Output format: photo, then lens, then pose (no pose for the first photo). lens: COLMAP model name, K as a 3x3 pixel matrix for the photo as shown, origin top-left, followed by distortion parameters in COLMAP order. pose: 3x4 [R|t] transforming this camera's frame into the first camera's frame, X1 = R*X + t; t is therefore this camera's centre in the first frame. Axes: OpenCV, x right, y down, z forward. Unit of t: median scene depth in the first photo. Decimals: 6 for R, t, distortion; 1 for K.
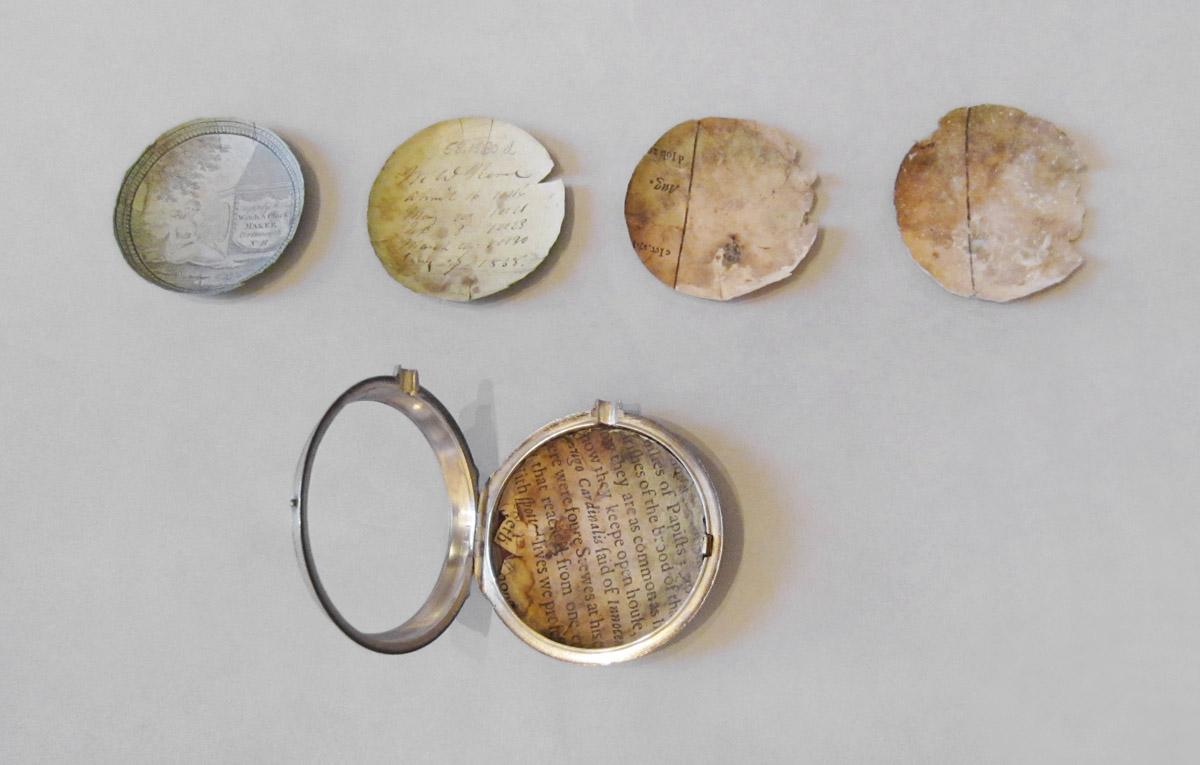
lens RADIAL K [[1002.0, 0, 601.2], [0, 1002.0, 383.3], [0, 0, 1]] dist [0.000957, -0.003173]
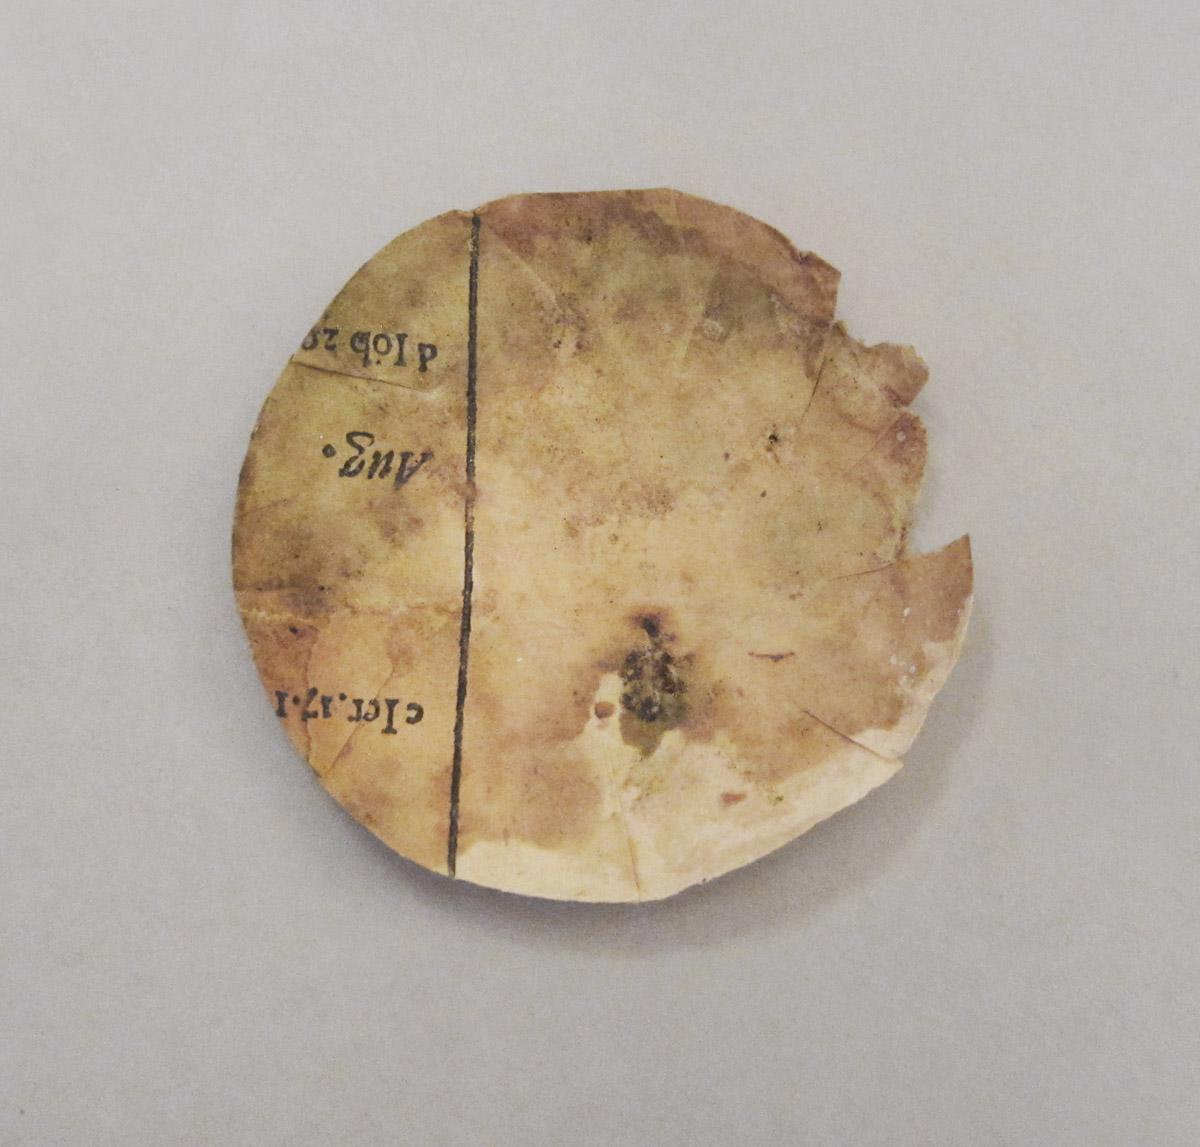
lens RADIAL K [[935.0, 0, 595.8], [0, 935.0, 571.3], [0, 0, 1]] dist [-0.064018, 0.000274]
pose [[0.987919, -0.128643, 0.086409, 0.097167], [0.126662, 0.991549, 0.028057, -0.167887], [-0.089288, -0.016773, 0.995865, 0.747677]]
